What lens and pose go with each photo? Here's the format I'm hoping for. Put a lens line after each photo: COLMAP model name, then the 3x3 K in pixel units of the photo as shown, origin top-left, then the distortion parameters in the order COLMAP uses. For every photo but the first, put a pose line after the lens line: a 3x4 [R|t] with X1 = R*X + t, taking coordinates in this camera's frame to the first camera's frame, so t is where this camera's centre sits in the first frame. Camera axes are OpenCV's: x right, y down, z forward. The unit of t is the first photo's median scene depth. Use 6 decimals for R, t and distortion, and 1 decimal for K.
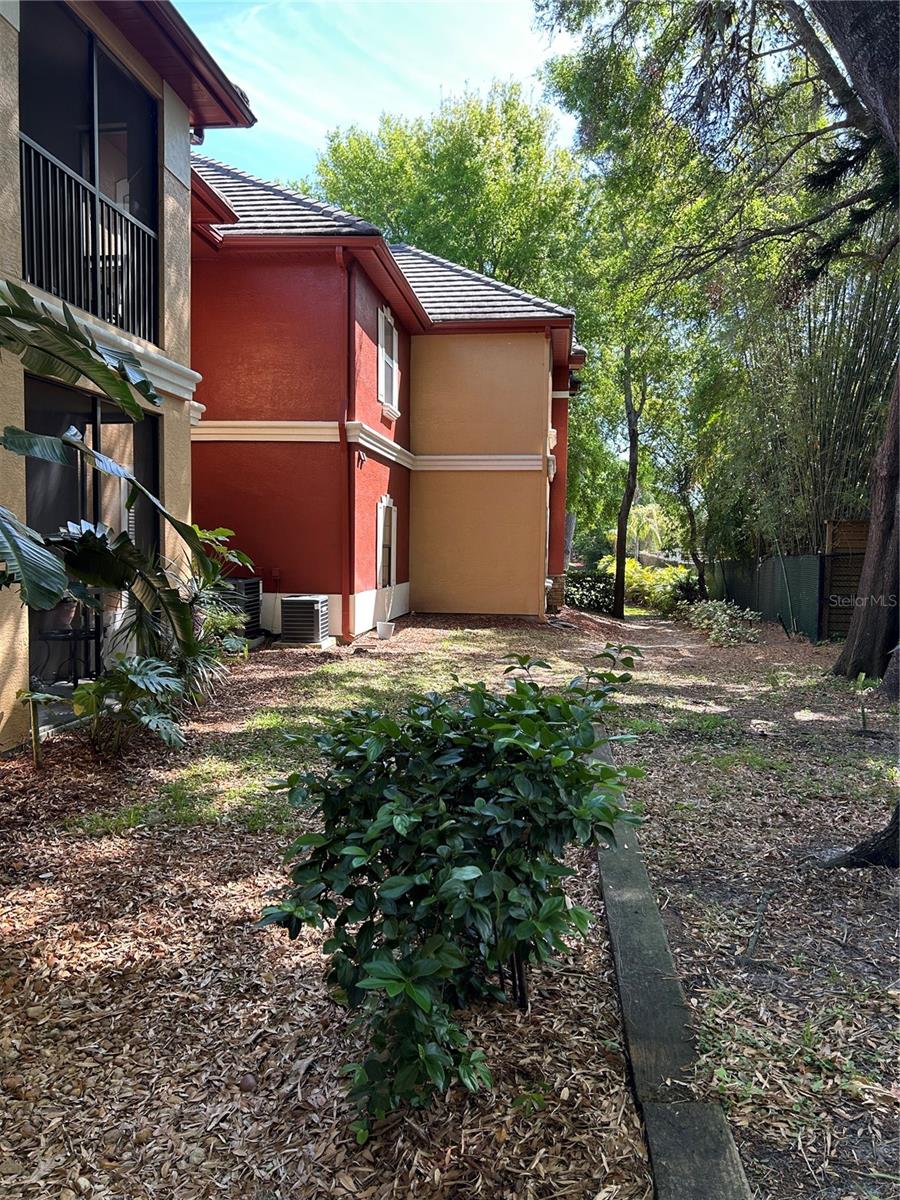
lens RADIAL K [[900.4, 0, 449.3], [0, 900.4, 605.1], [0, 0, 1]] dist [0.090271, -0.146082]
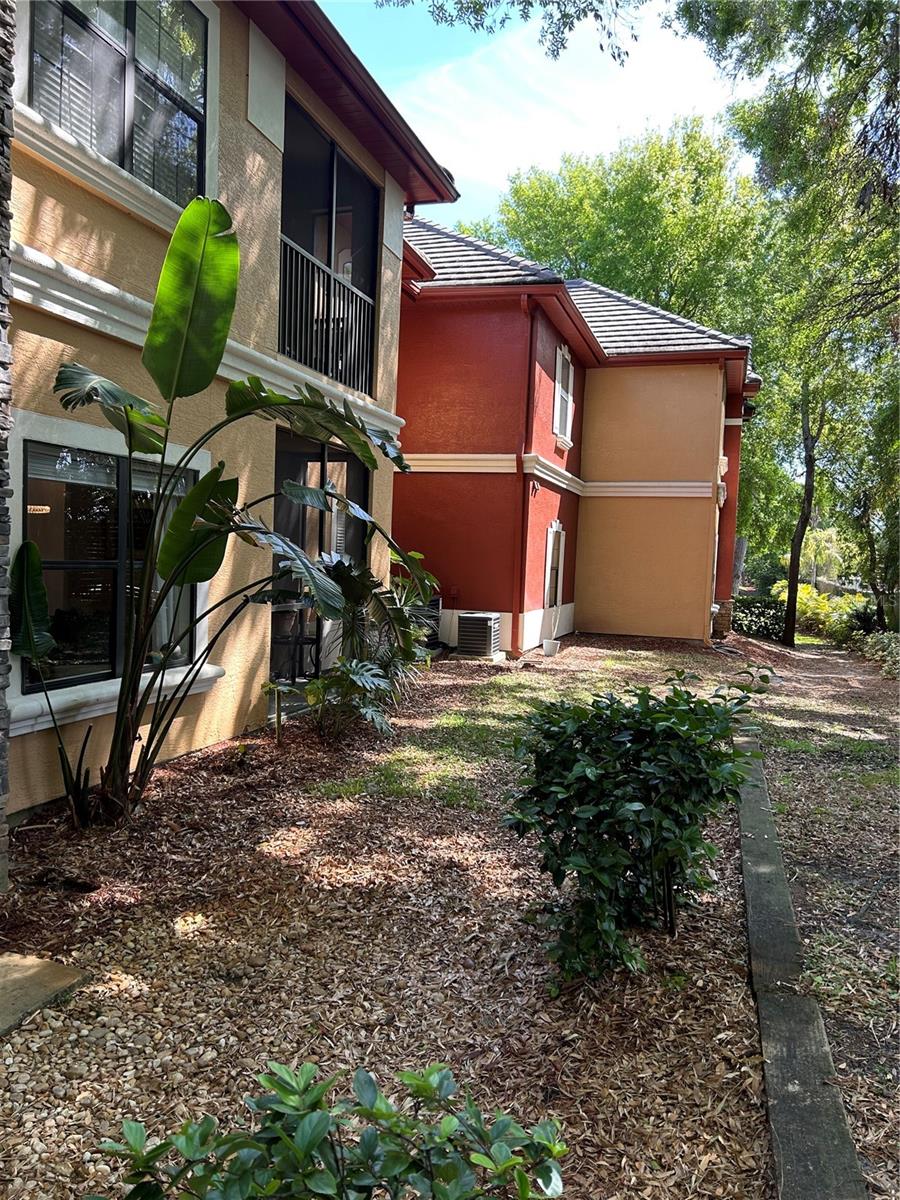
lens RADIAL K [[900.4, 0, 449.3], [0, 900.4, 605.1], [0, 0, 1]] dist [0.090271, -0.146082]
pose [[0.983720, 0.033901, -0.176481, -0.007407], [-0.037310, 0.999175, -0.016032, -0.001643], [0.175792, 0.022356, 0.984173, -0.139958]]
